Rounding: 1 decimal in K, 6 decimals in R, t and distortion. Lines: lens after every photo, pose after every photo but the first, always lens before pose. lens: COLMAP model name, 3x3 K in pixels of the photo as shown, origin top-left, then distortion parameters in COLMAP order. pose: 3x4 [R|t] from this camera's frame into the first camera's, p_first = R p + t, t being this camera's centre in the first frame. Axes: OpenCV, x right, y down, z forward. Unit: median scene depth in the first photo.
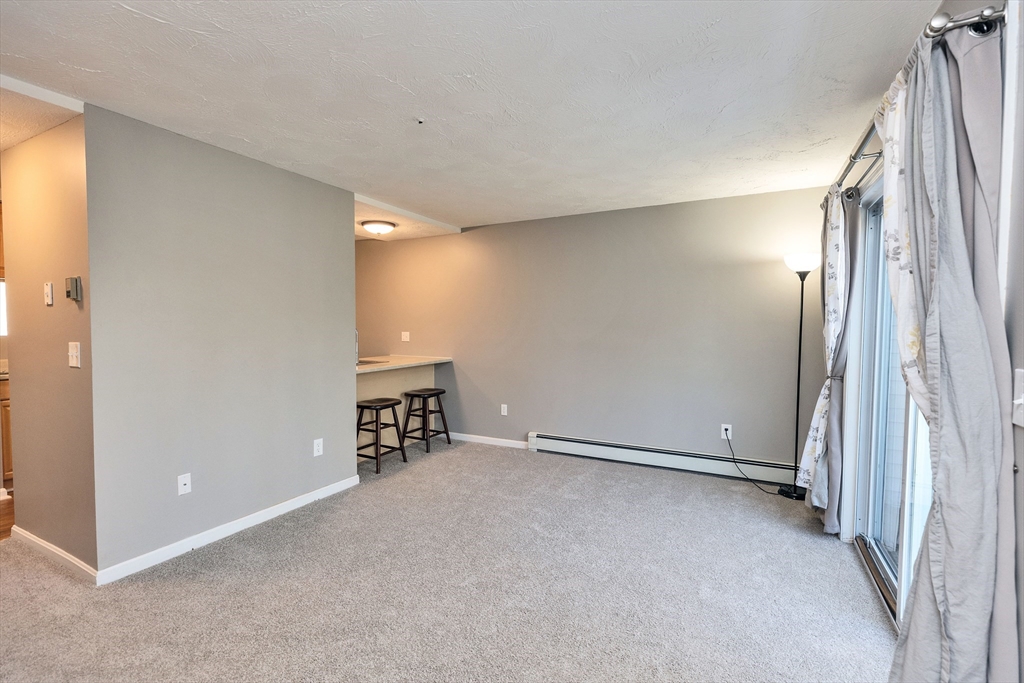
lens RADIAL K [[473.6, 0, 508.2], [0, 473.6, 339.5], [0, 0, 1]] dist [0.003432, 0.000162]
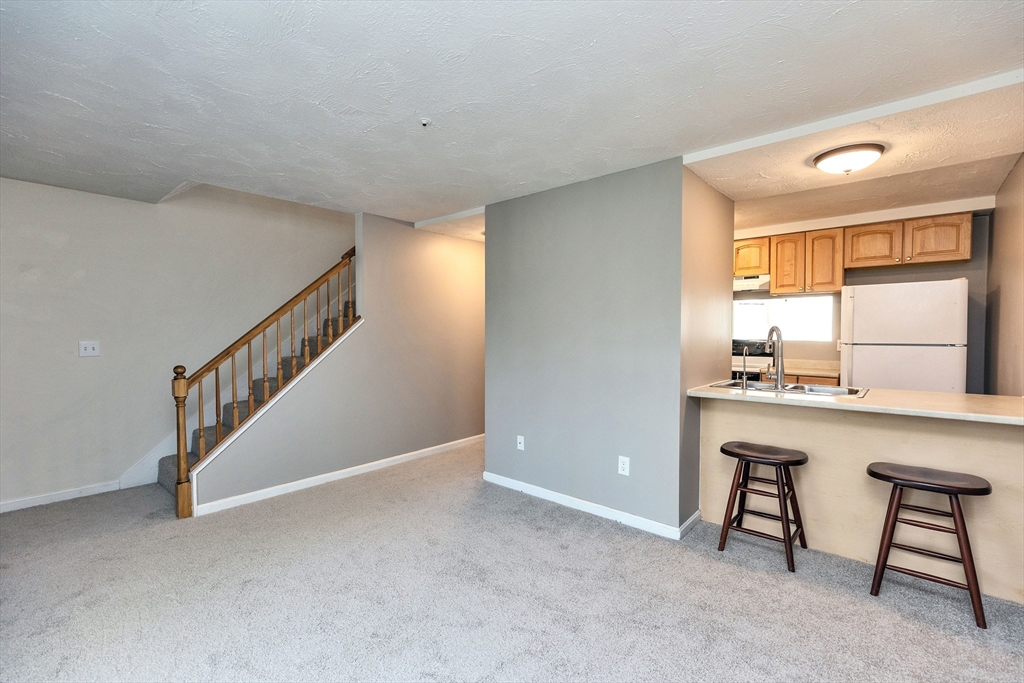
lens RADIAL K [[457.5, 0, 509.7], [0, 457.5, 338.5], [0, 0, 1]] dist [0.004407, 0.000150]
pose [[-0.228878, 0.028691, -0.973032, 0.416139], [-0.034315, 0.998707, 0.037520, -0.032525], [0.972850, 0.041977, -0.227597, 0.828819]]
